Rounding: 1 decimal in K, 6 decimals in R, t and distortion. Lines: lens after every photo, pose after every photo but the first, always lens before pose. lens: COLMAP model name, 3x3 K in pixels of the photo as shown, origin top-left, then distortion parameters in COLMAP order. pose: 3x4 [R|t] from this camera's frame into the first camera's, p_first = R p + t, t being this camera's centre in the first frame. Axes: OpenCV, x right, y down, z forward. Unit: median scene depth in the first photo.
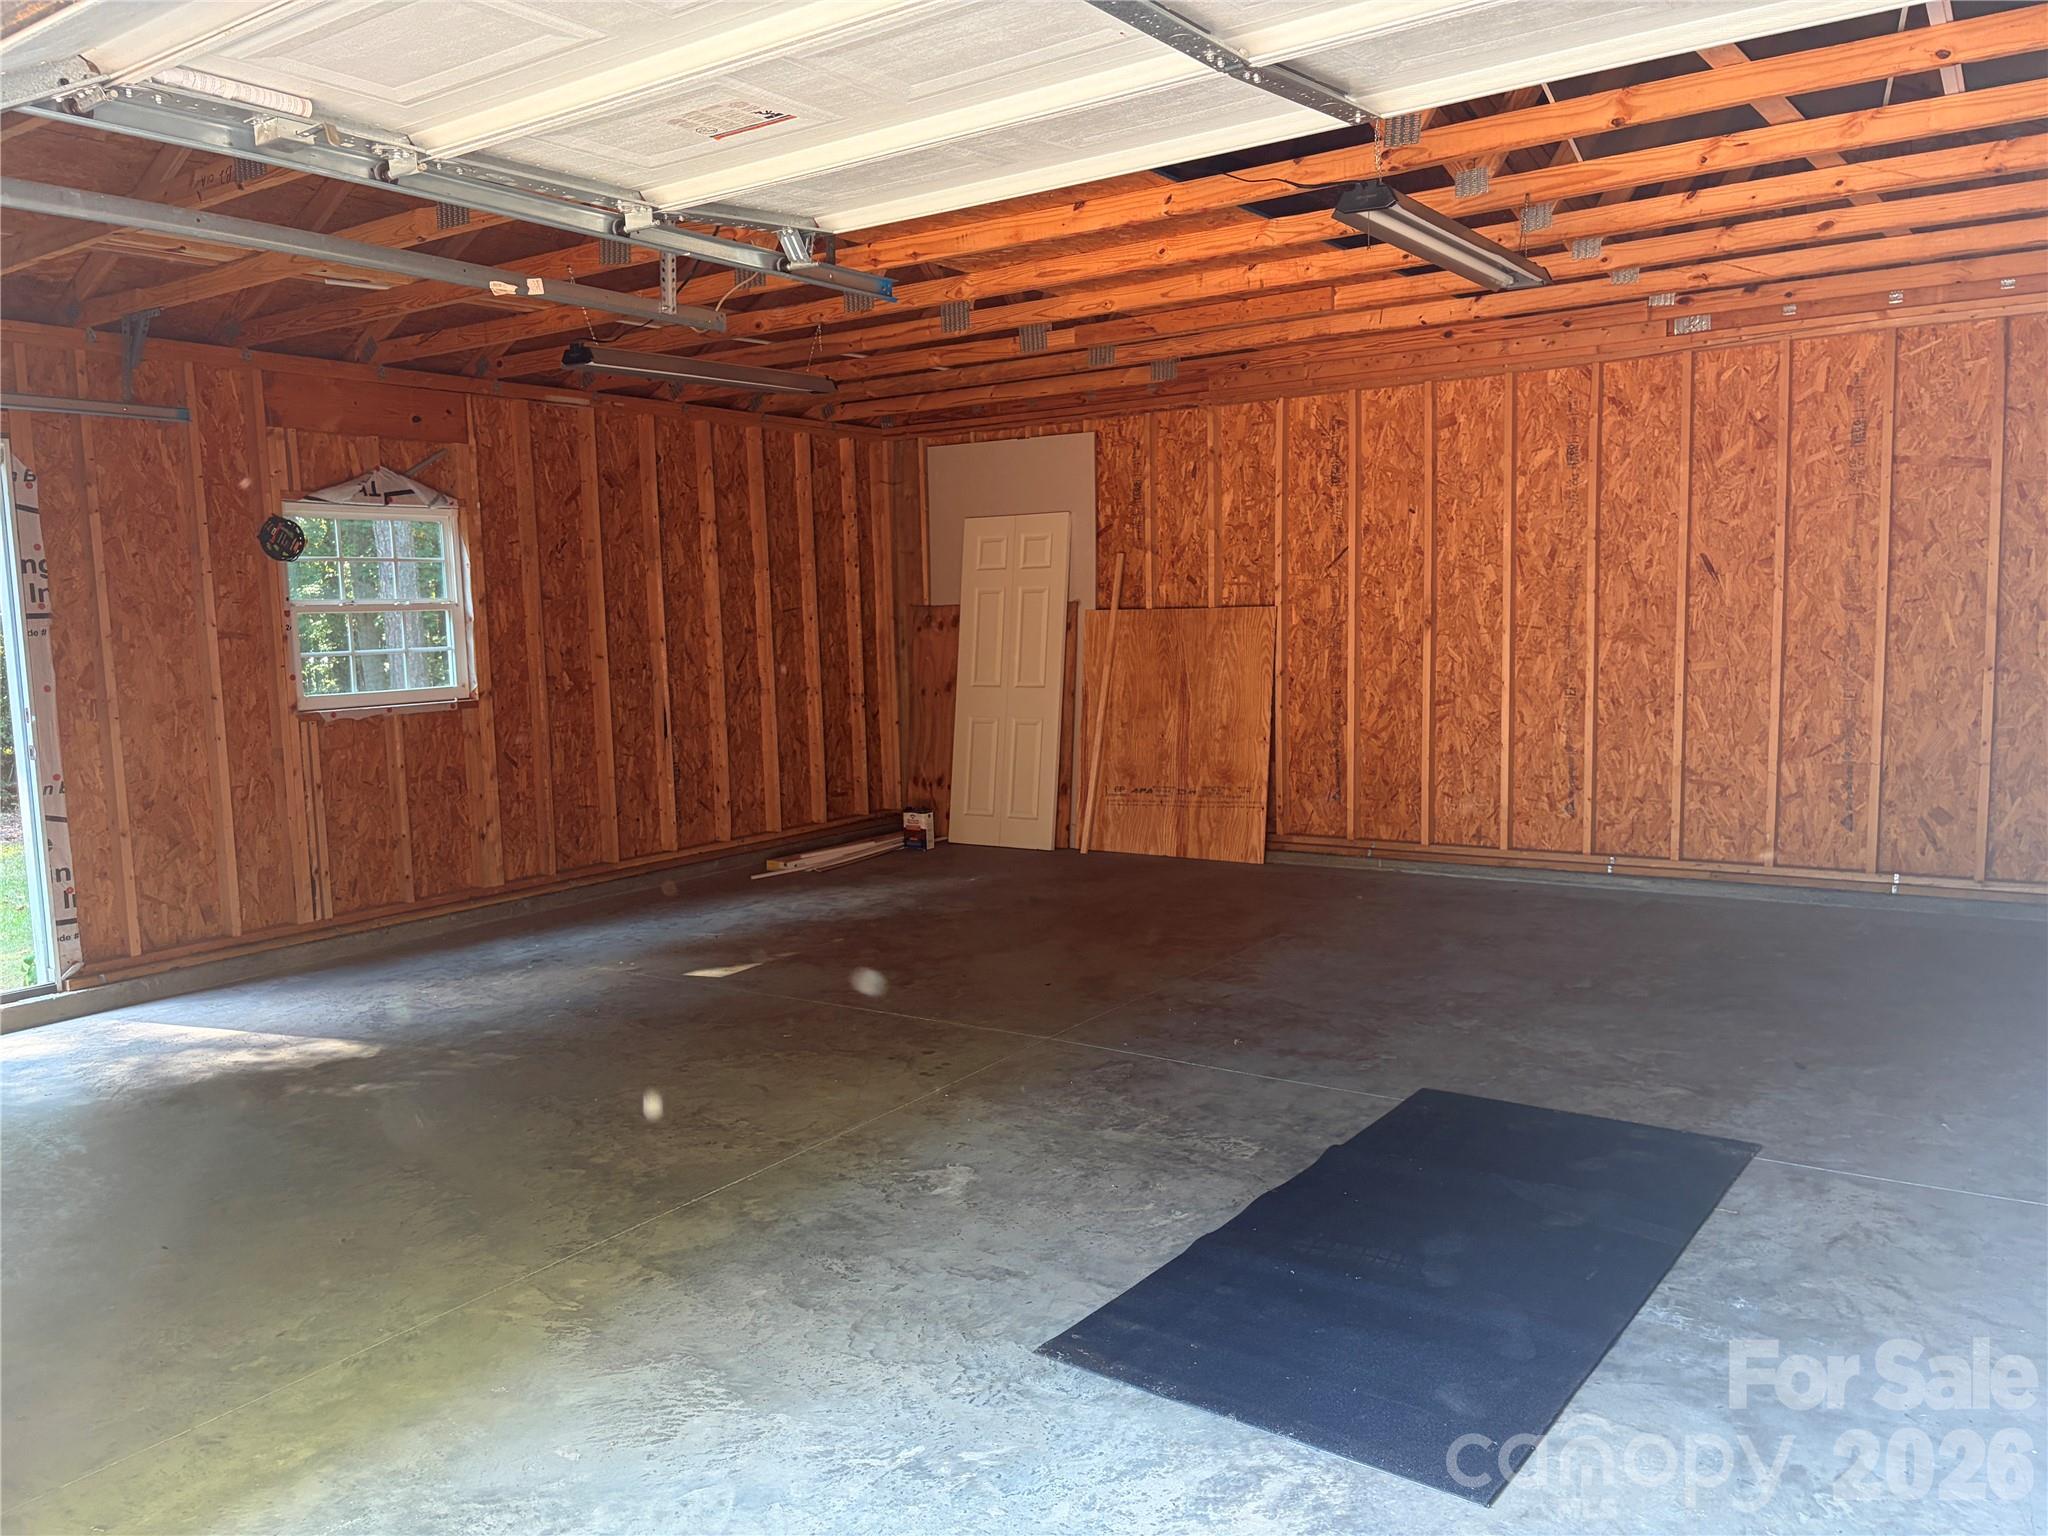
lens RADIAL K [[1547.7, 0, 1024.0], [0, 1547.7, 768.0], [0, 0, 1]] dist [0.078997, -0.088471]
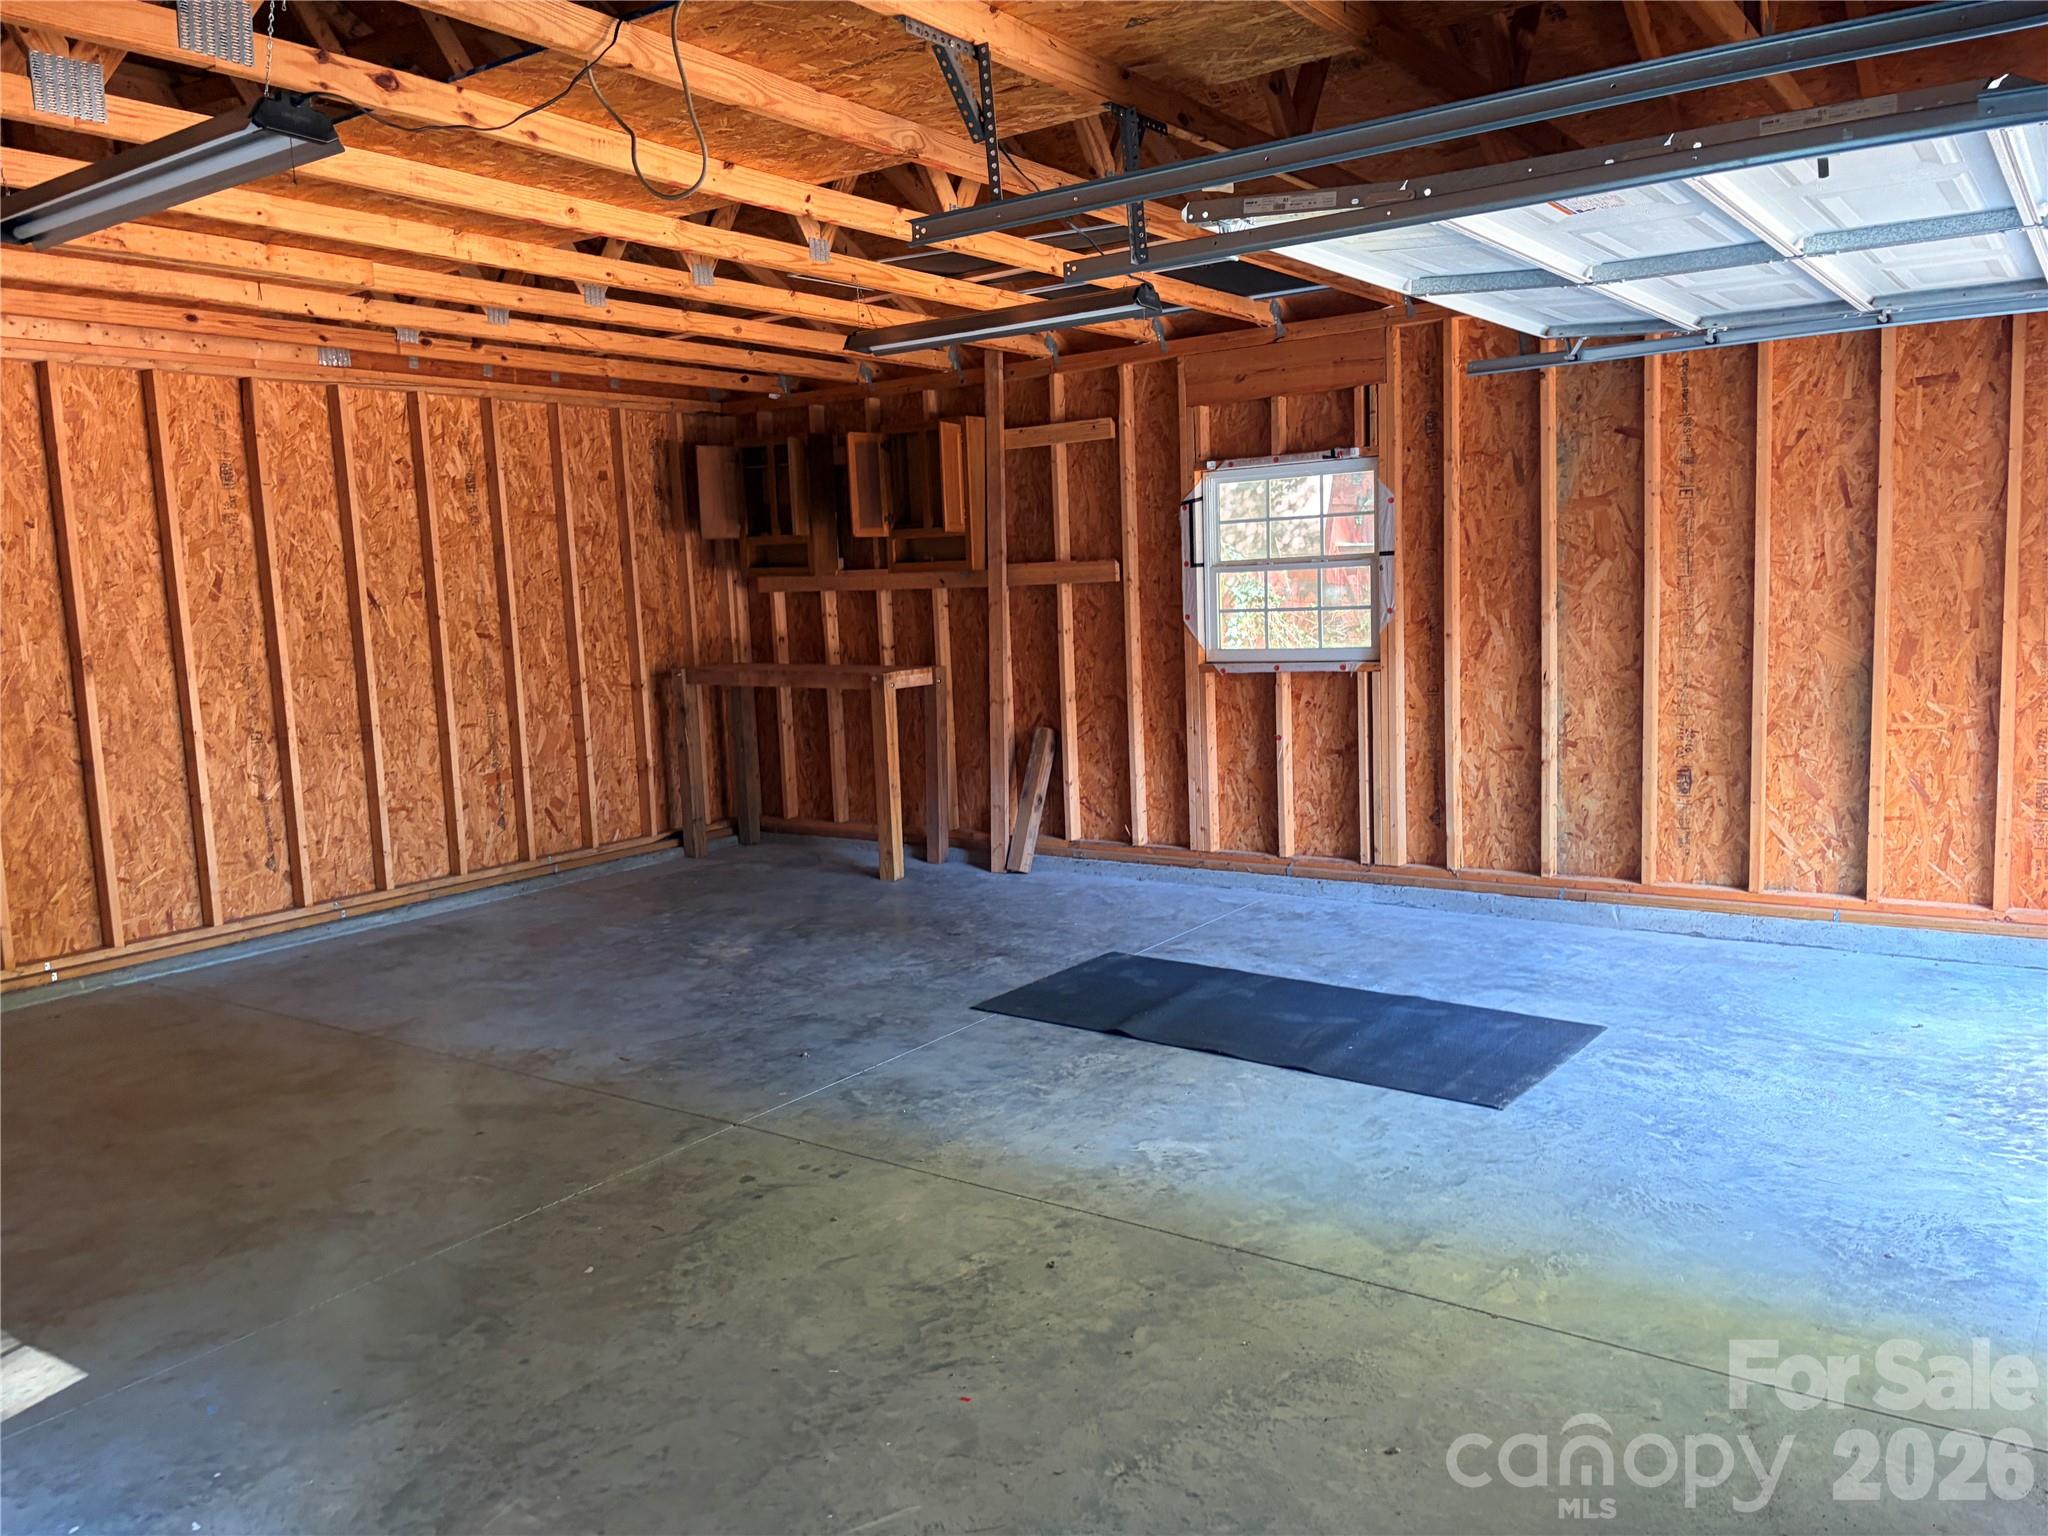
lens RADIAL K [[1547.7, 0, 1024.0], [0, 1547.7, 768.0], [0, 0, 1]] dist [0.078997, -0.088471]
pose [[0.012942, -0.096509, 0.995248, -0.938681], [0.145643, 0.984898, 0.093611, -0.086426], [-0.989253, 0.143739, 0.026803, 0.916081]]
